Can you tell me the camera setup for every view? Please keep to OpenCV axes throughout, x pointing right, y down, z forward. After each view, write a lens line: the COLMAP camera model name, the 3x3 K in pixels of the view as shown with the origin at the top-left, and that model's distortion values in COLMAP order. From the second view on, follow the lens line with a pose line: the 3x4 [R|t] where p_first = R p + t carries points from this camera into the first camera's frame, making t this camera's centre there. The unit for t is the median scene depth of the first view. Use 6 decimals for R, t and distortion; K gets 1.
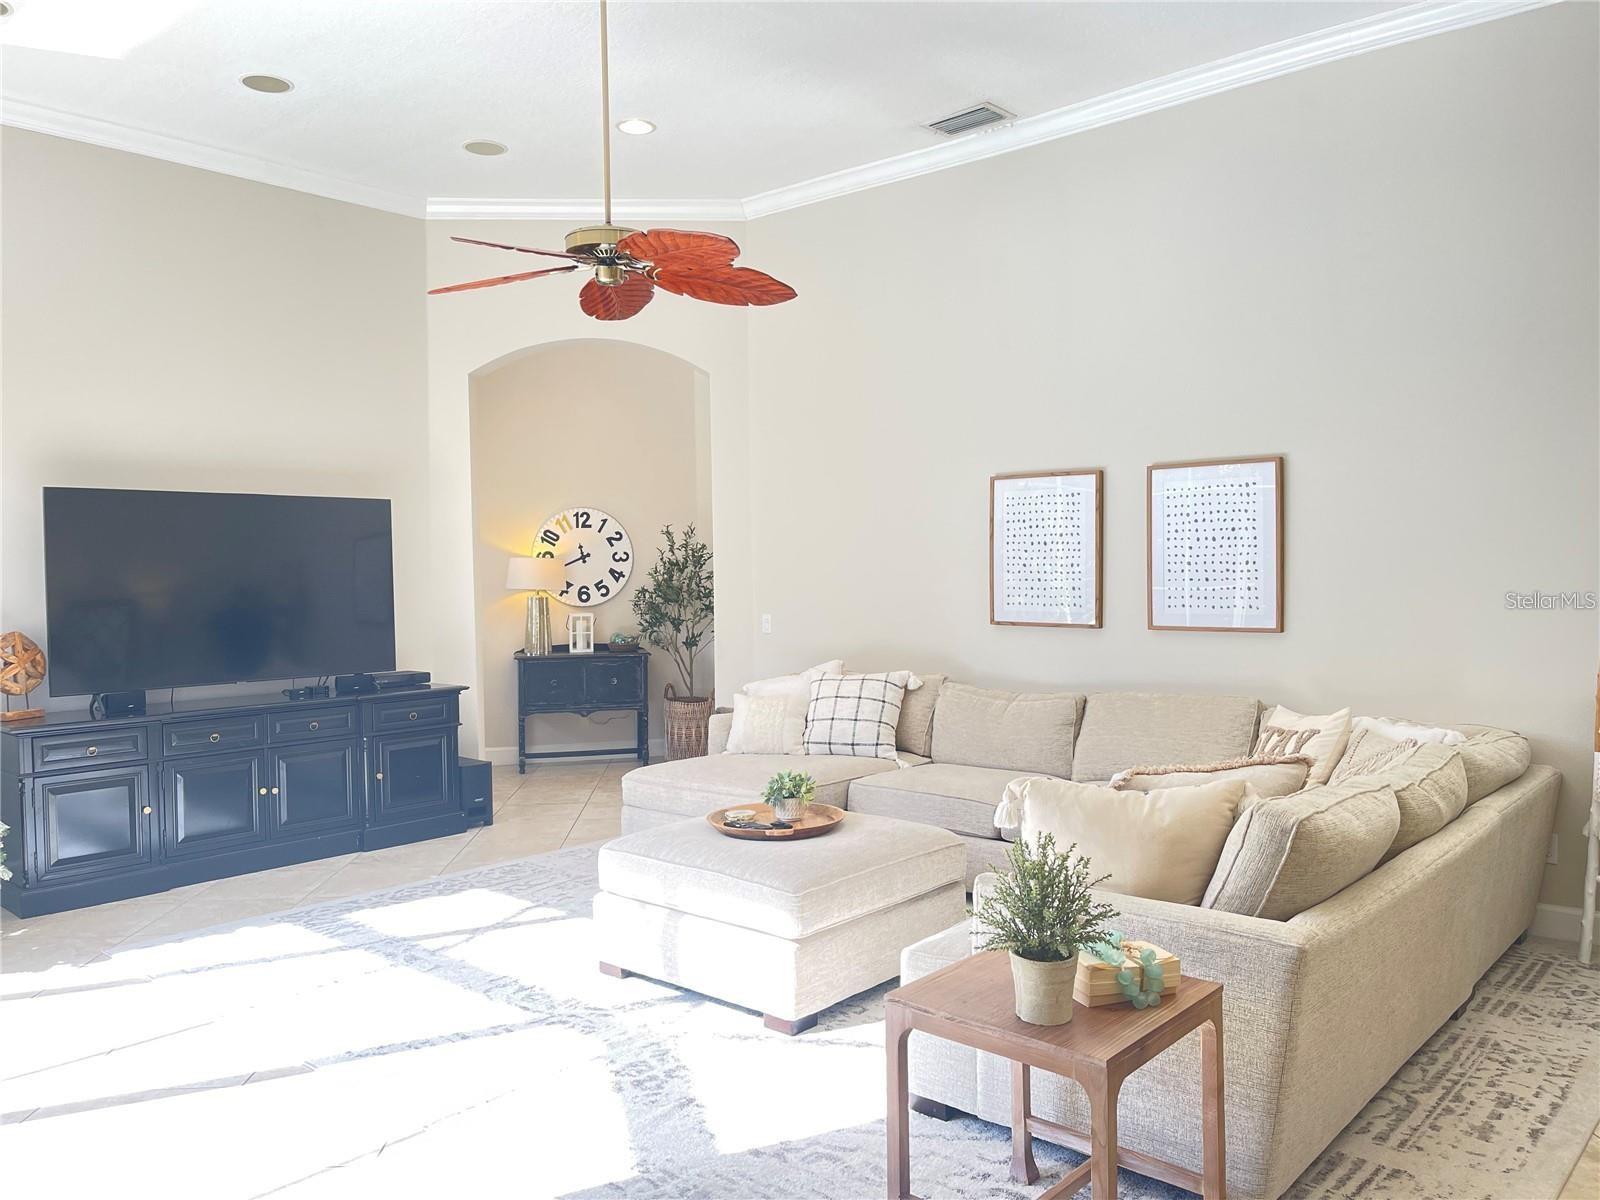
lens RADIAL K [[1199.1, 0, 840.4], [0, 1199.1, 604.1], [0, 0, 1]] dist [0.036085, -0.005104]
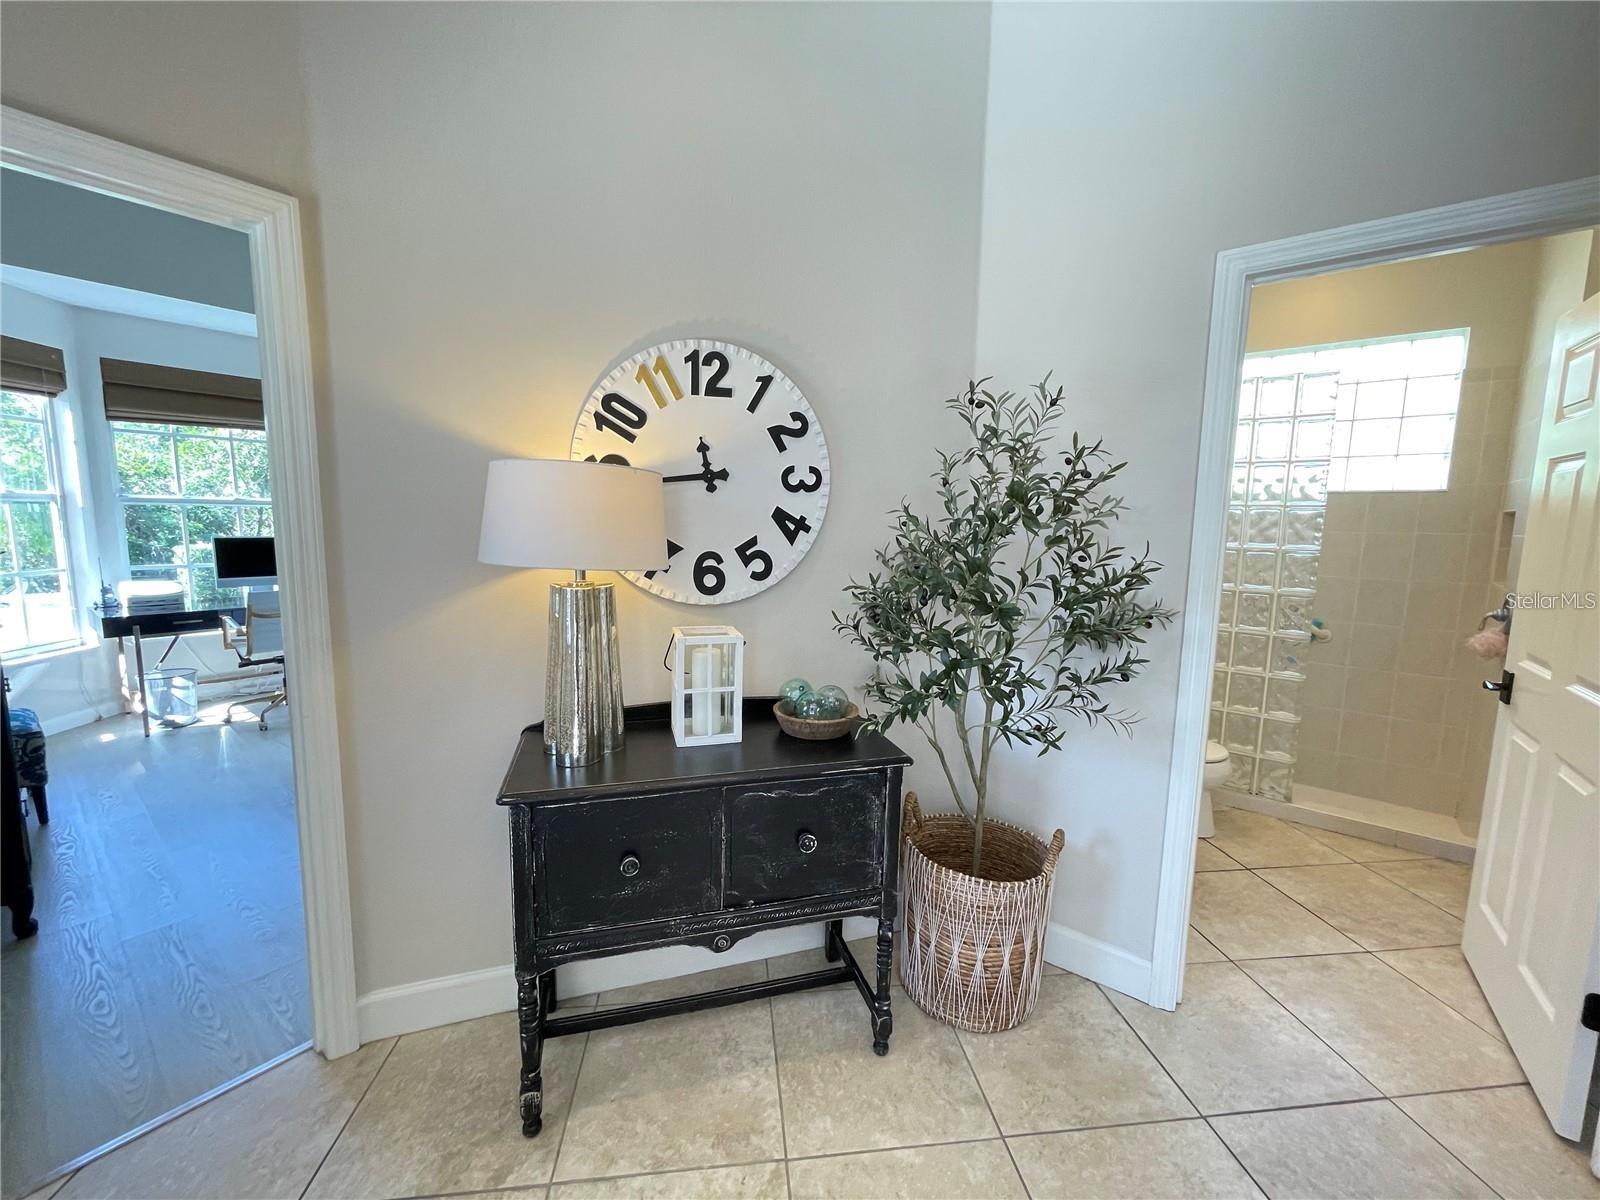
lens RADIAL K [[647.4, 0, 804.8], [0, 647.4, 601.6], [0, 0, 1]] dist [0.003402, -0.000444]
pose [[0.998977, 0.024321, 0.038126, -0.190906], [-0.027614, 0.995706, 0.088362, -0.018459], [-0.035813, -0.089325, 0.995358, 0.793428]]
